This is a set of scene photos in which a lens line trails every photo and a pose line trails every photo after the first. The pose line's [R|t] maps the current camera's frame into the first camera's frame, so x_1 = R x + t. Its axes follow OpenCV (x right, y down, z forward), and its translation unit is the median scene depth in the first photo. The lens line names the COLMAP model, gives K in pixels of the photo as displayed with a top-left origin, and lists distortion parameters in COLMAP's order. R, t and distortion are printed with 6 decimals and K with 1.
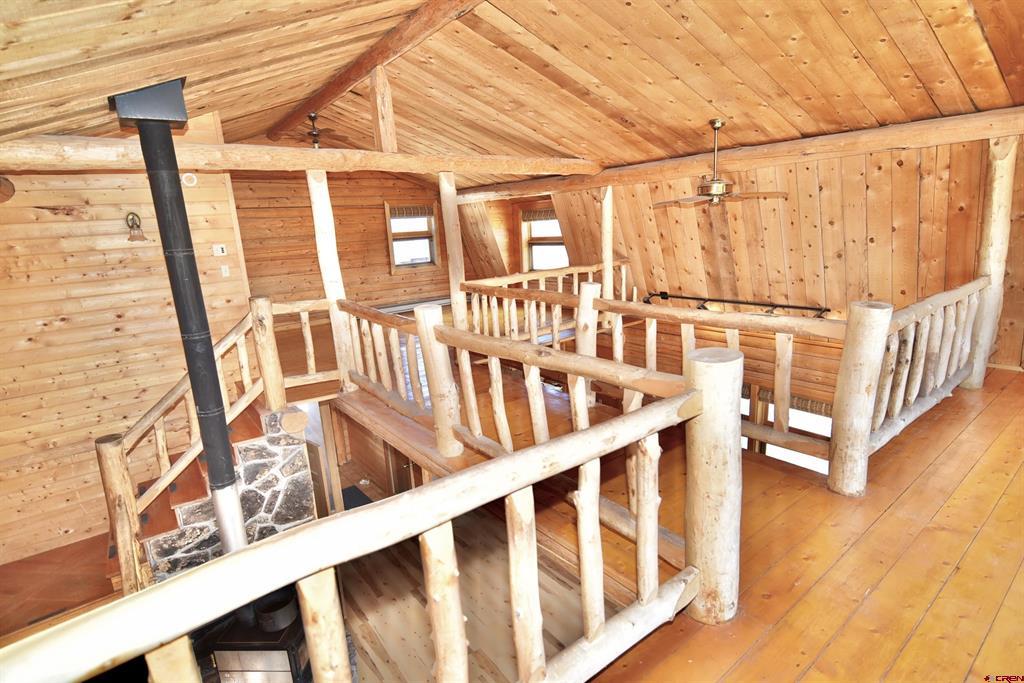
lens RADIAL K [[513.1, 0, 510.4], [0, 513.1, 344.2], [0, 0, 1]] dist [-0.012049, 0.006268]
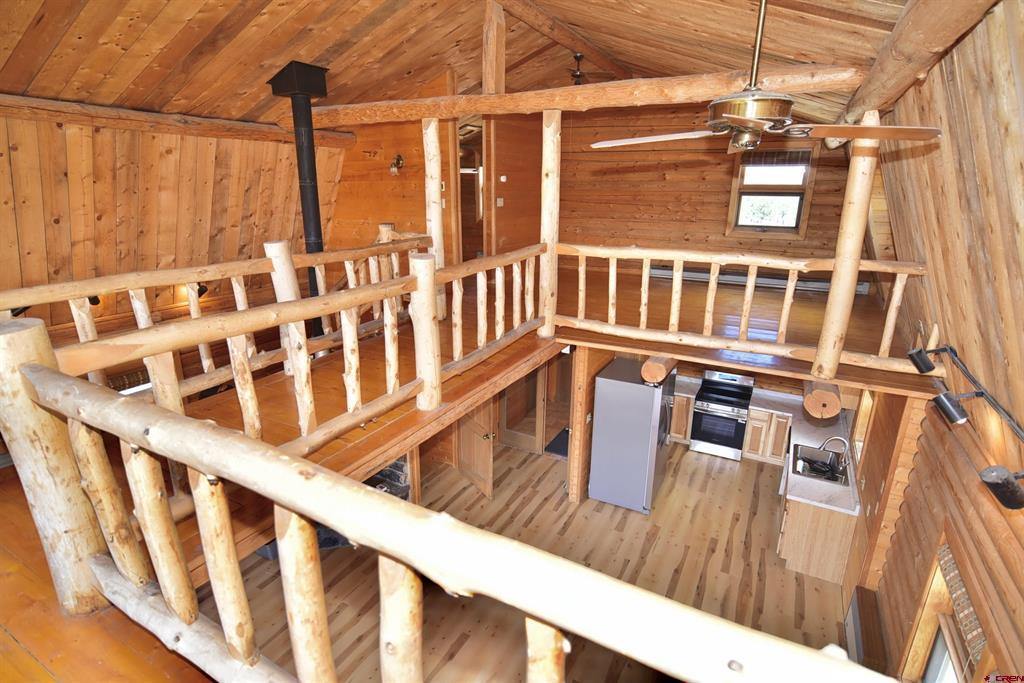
lens RADIAL K [[513.1, 0, 510.4], [0, 513.1, 344.2], [0, 0, 1]] dist [-0.012049, 0.006268]
pose [[0.385317, 0.314248, -0.867628, 0.814156], [-0.233208, 0.942870, 0.237931, -0.177677], [0.892829, 0.110659, 0.436589, 0.714869]]
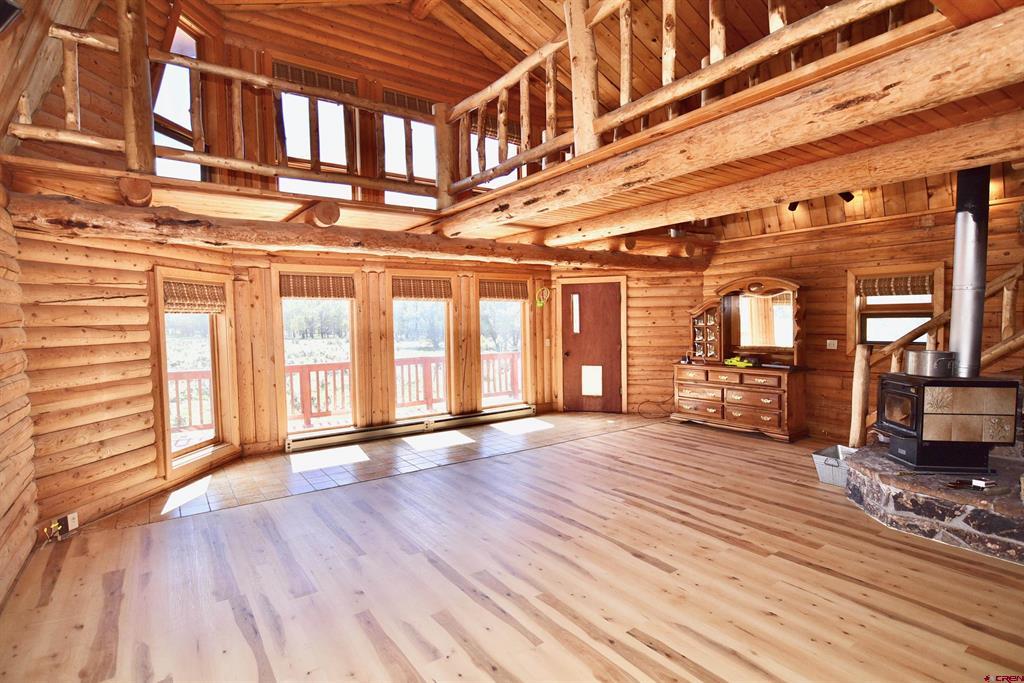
lens RADIAL K [[513.1, 0, 510.4], [0, 513.1, 344.2], [0, 0, 1]] dist [-0.012049, 0.006268]
pose [[-0.996589, 0.055421, 0.061147, 0.219521], [0.069992, 0.960175, 0.270492, 0.164464], [-0.043720, 0.273849, -0.960778, 1.724156]]
